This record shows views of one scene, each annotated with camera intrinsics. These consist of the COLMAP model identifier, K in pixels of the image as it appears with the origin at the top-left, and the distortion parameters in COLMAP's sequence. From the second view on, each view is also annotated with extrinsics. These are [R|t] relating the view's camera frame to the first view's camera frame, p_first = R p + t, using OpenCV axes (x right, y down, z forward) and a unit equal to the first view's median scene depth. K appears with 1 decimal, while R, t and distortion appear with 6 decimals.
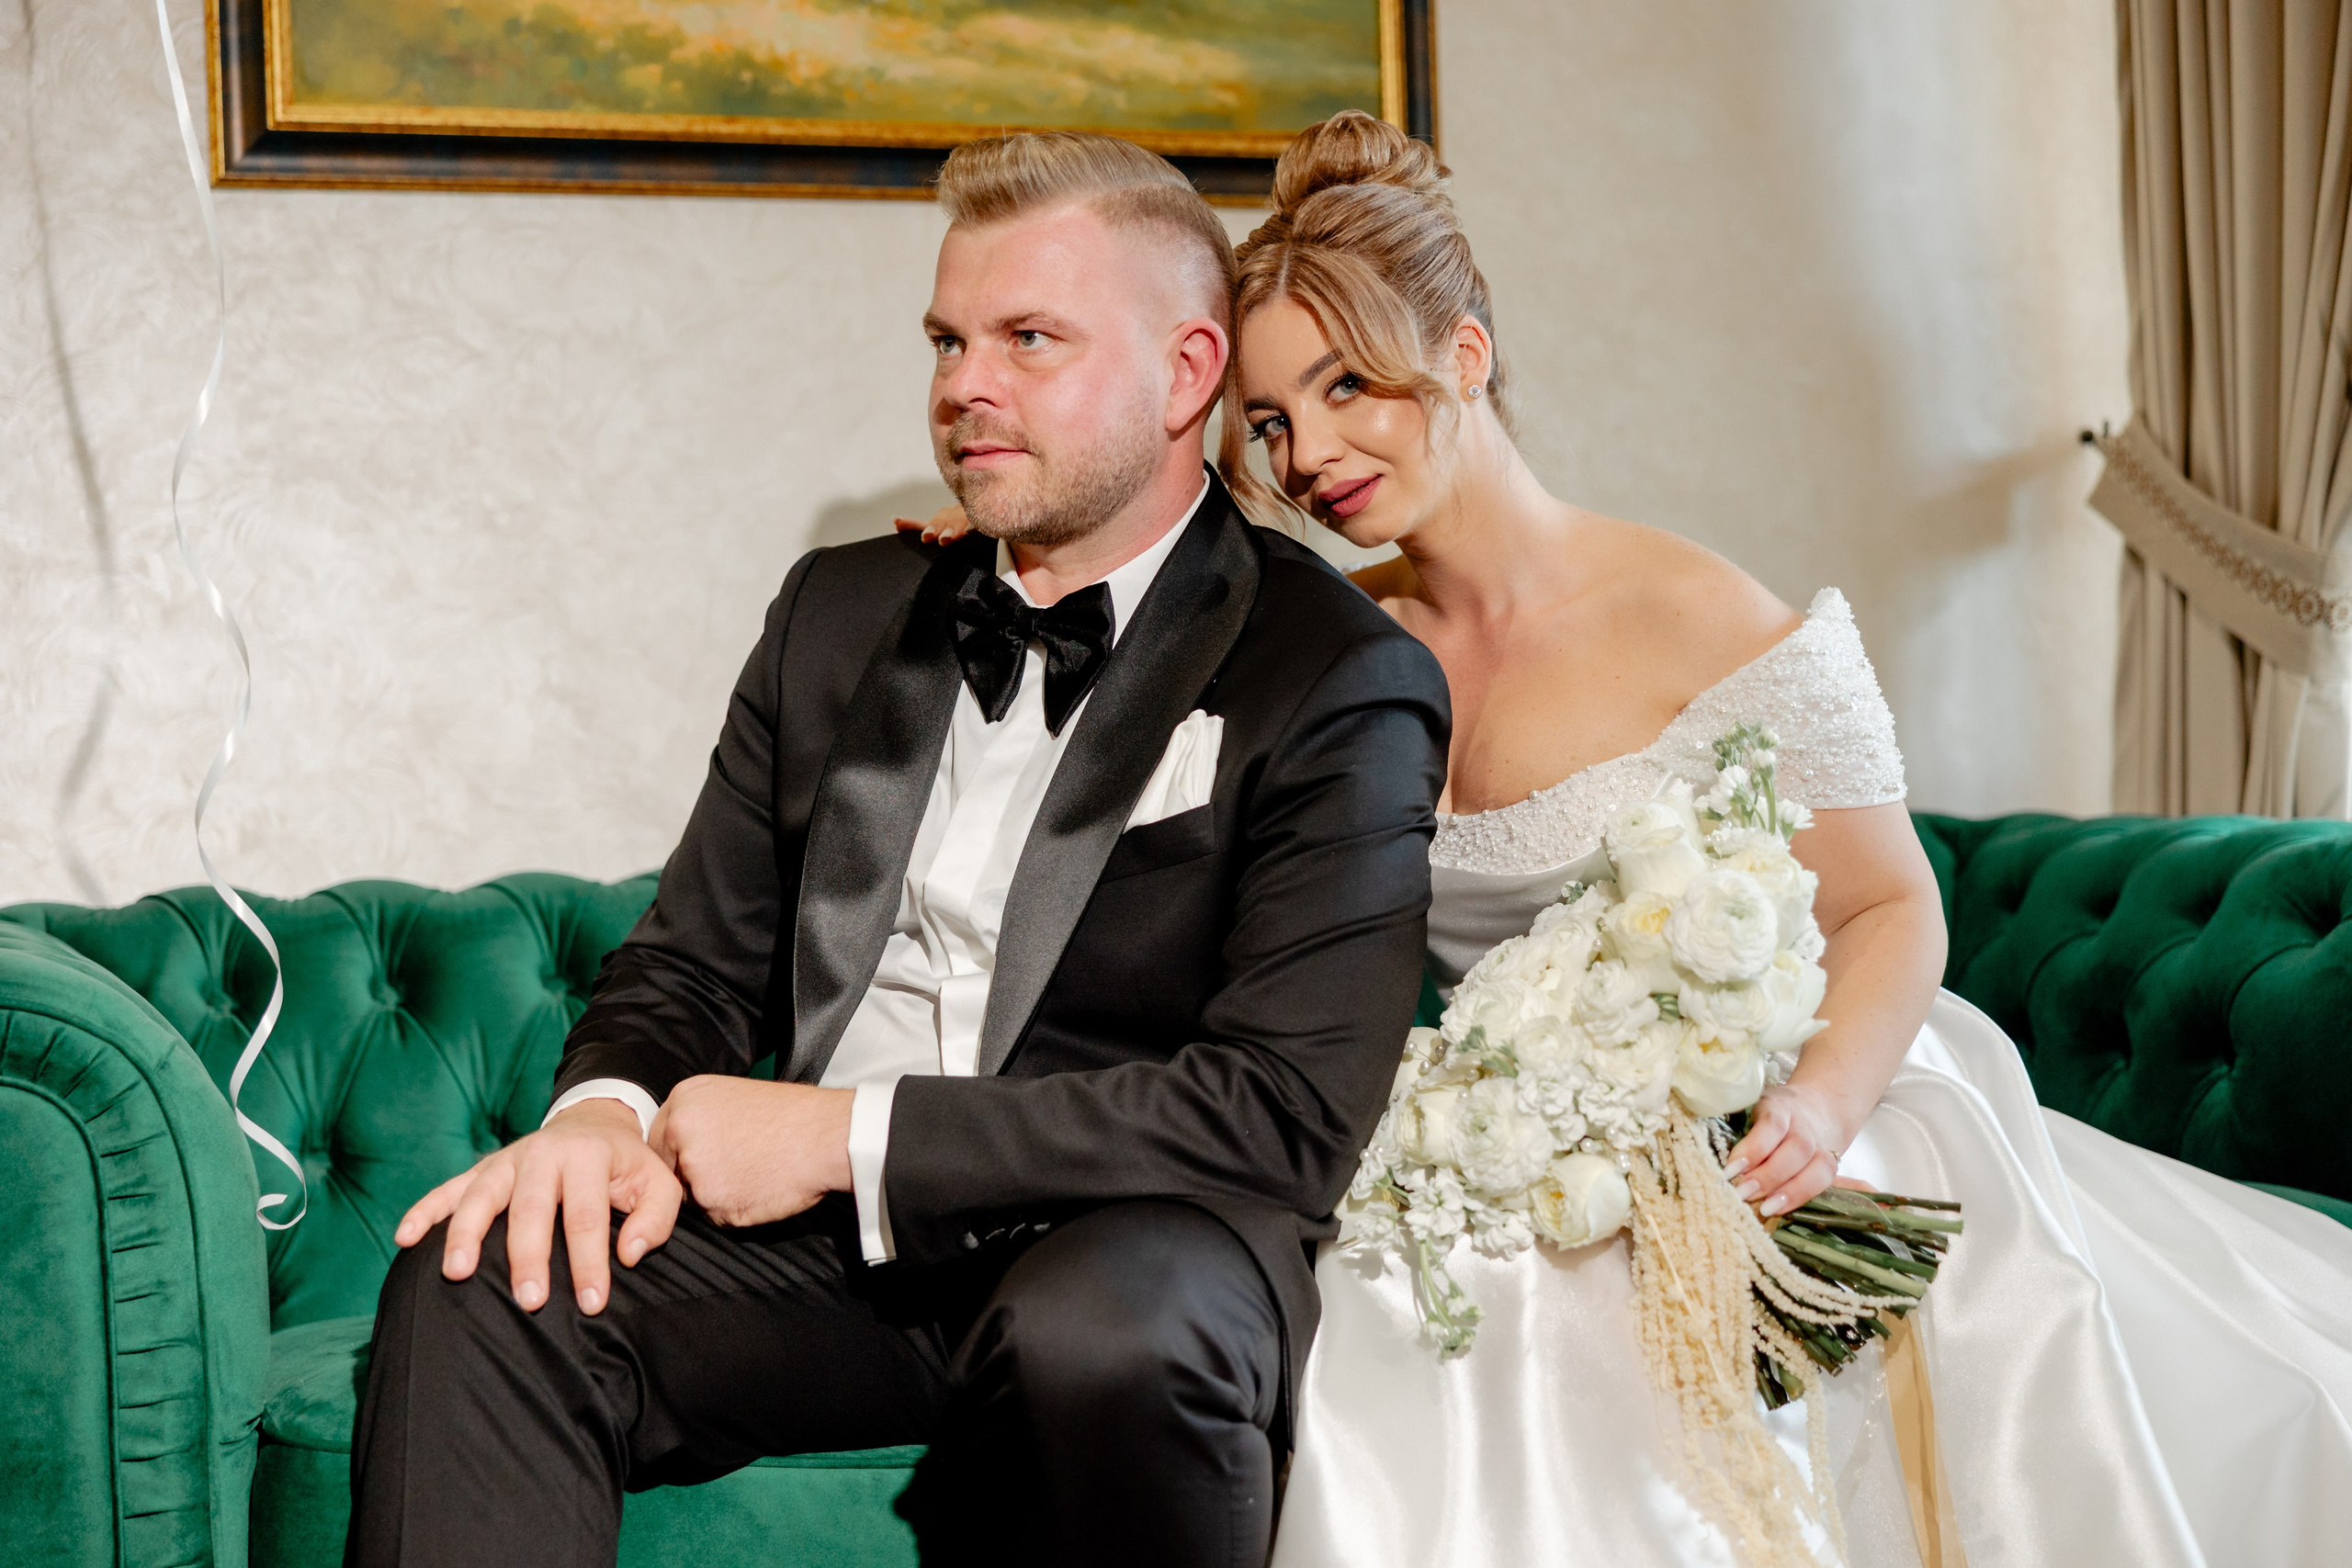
lens RADIAL K [[3632.7, 0, 1193.0], [0, 3632.7, 766.3], [0, 0, 1]] dist [0.019252, 0.000000]
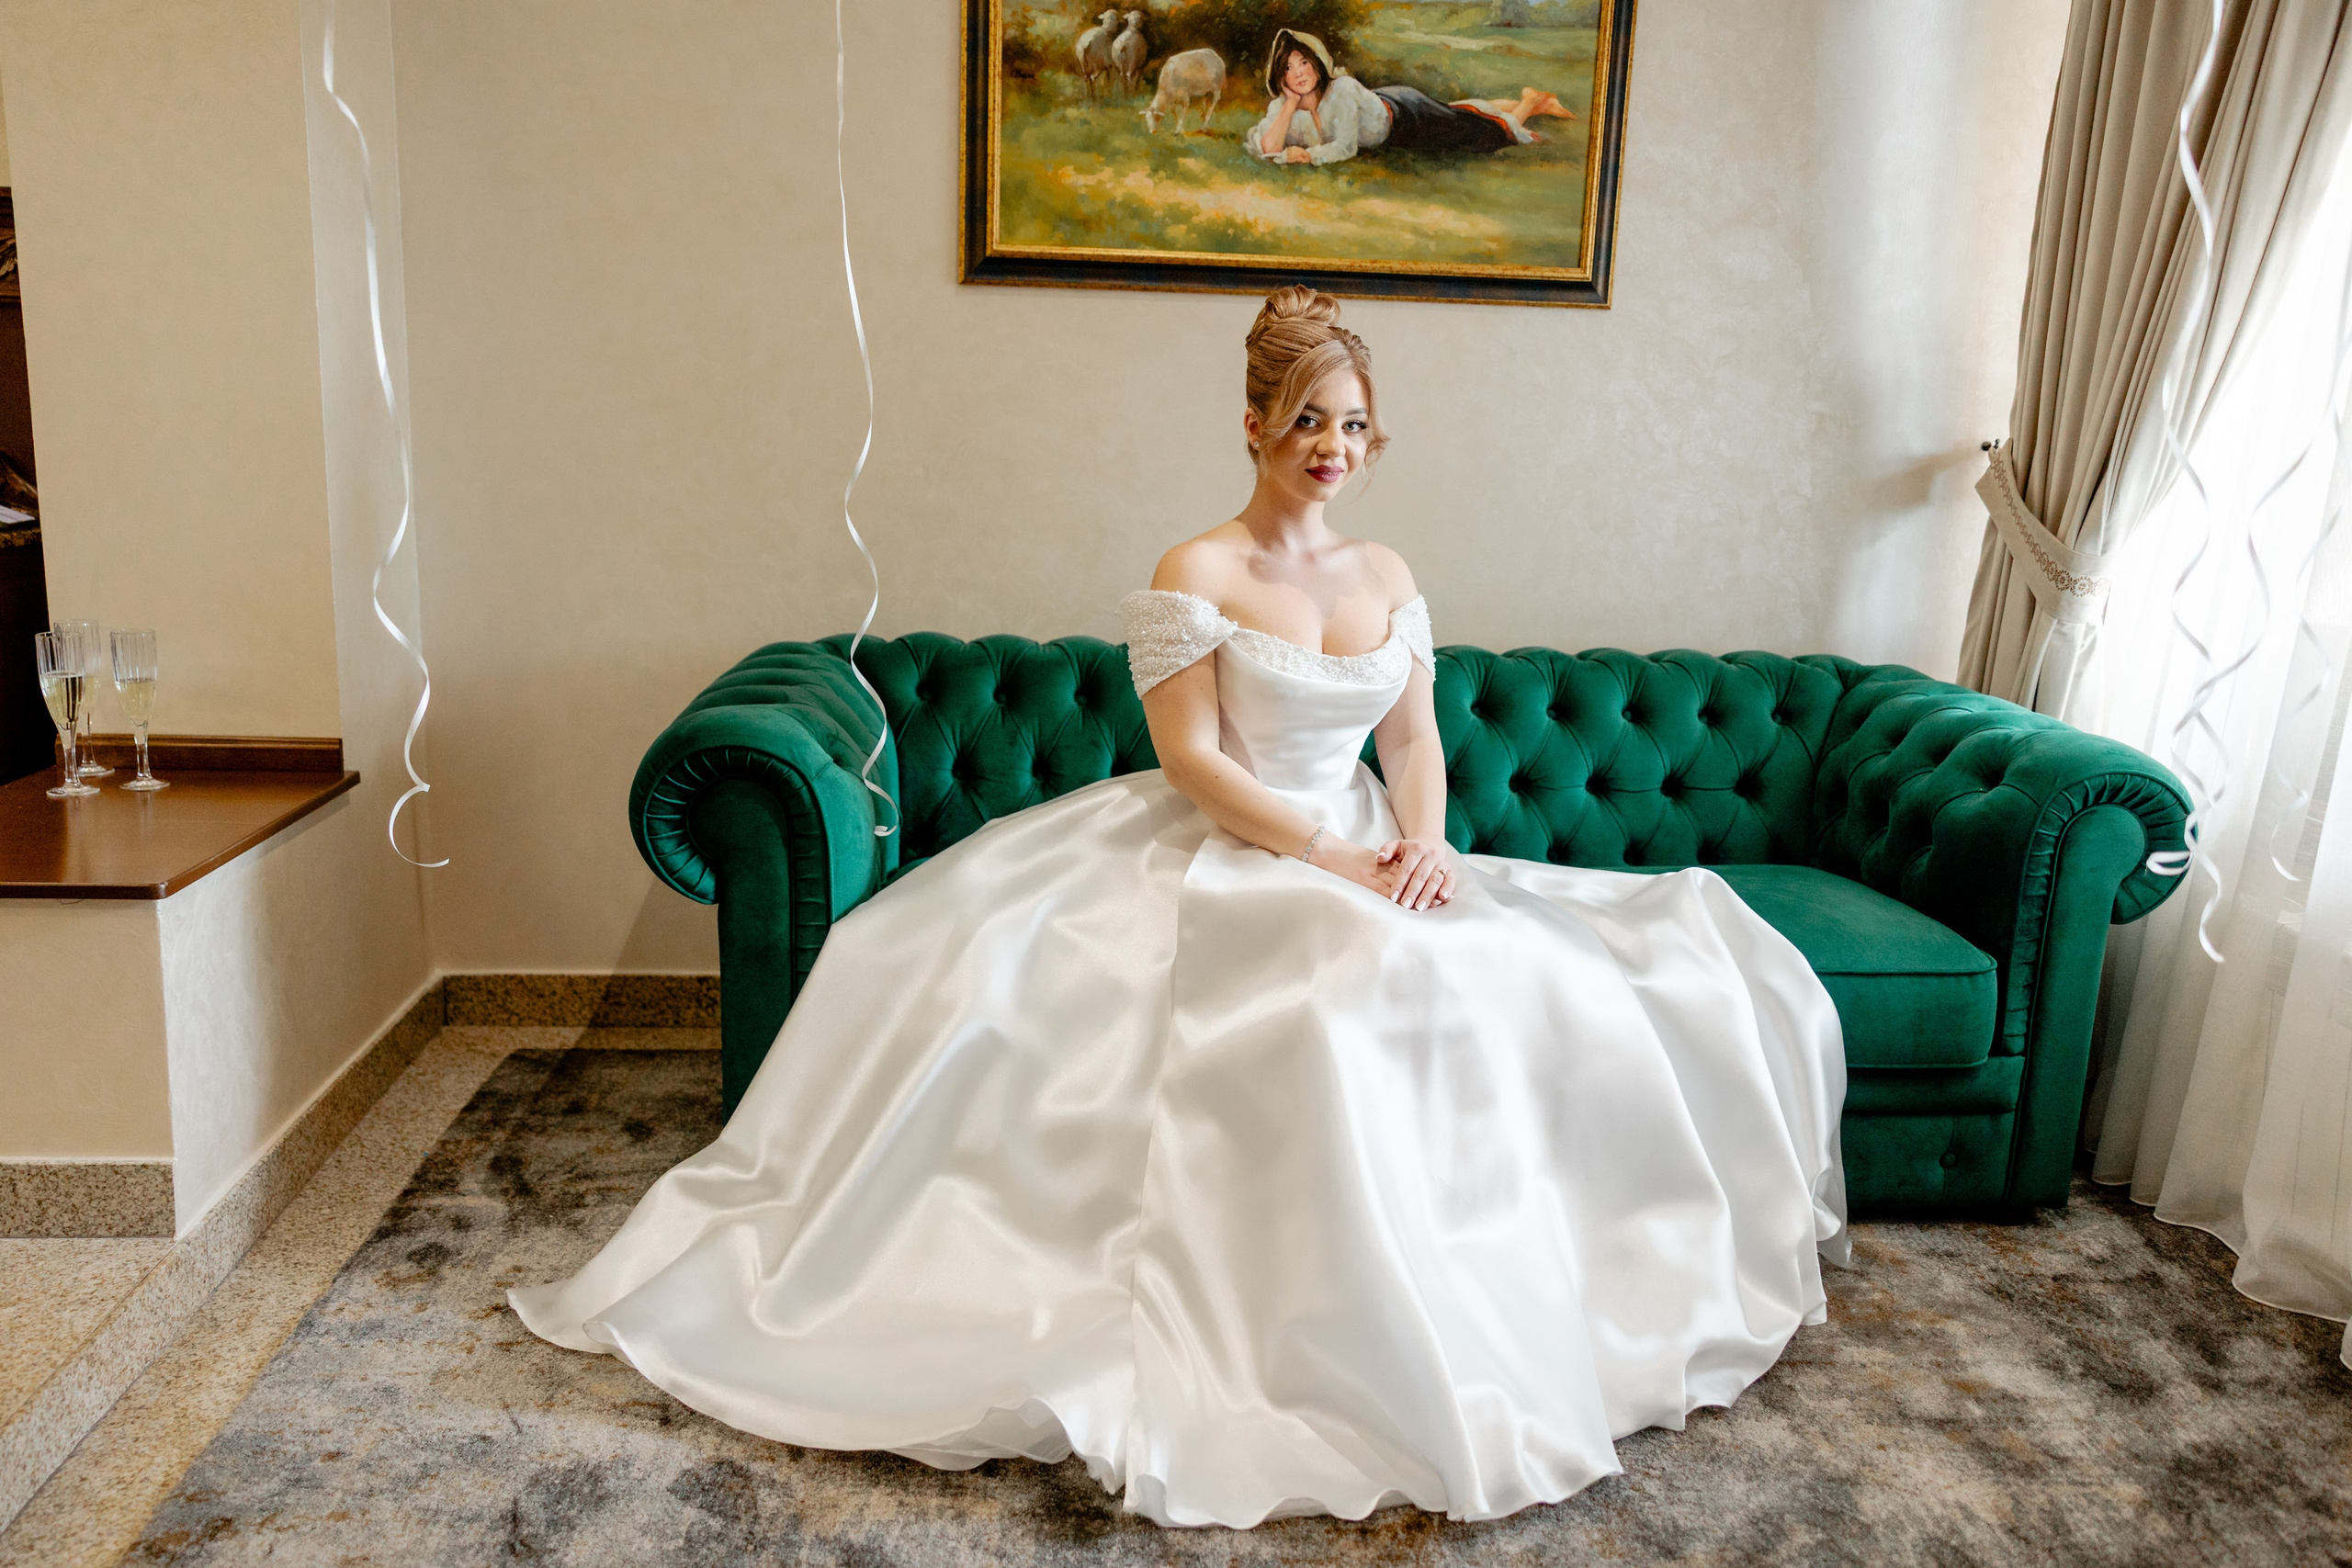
lens RADIAL K [[1814.7, 0, 1180.4], [0, 1814.7, 775.6], [0, 0, 1]] dist [0.001332, 0.012832]
pose [[0.957291, 0.129648, -0.258429, 0.146555], [-0.072615, 0.972988, 0.219140, -0.123274], [0.279860, -0.191014, 0.940847, 0.026581]]
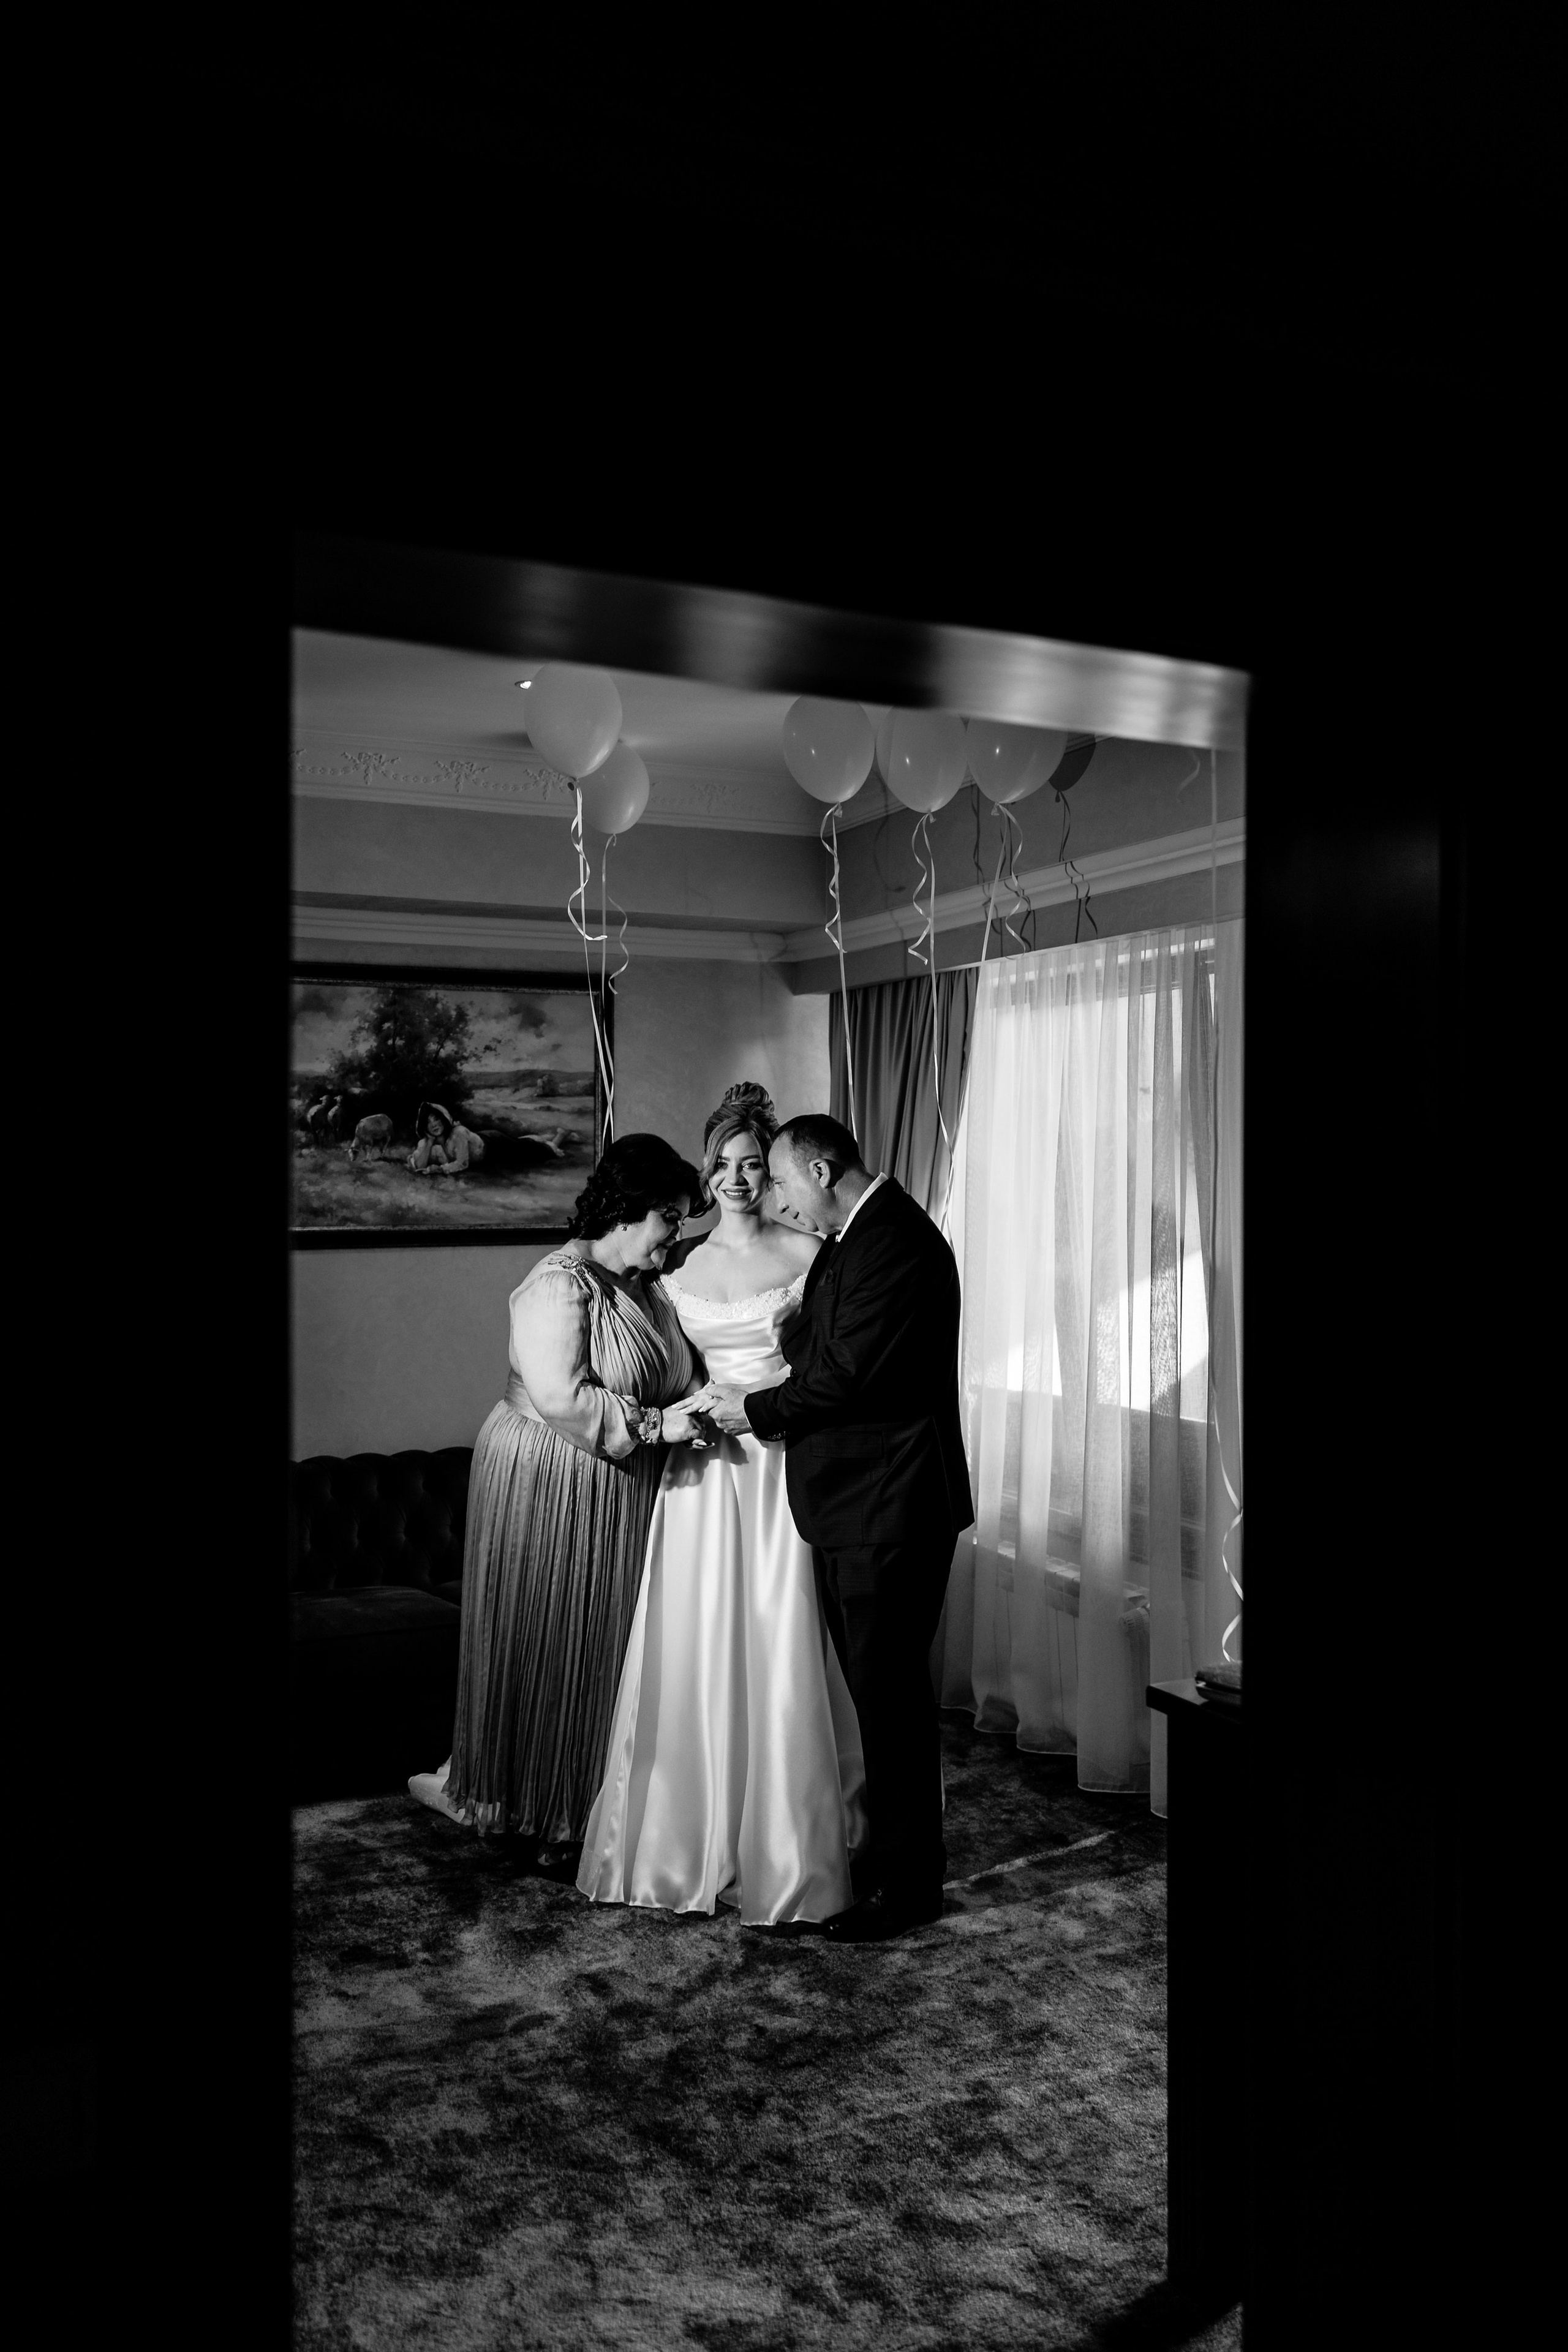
lens RADIAL K [[1820.4, 0, 766.0], [0, 1820.4, 1193.8], [0, 0, 1]] dist [0.001763, 0.011904]
pose [[0.995730, 0.036376, 0.084845, 0.074179], [-0.036654, 0.999327, 0.001725, -0.233347], [-0.084726, -0.004828, 0.996393, -0.735899]]
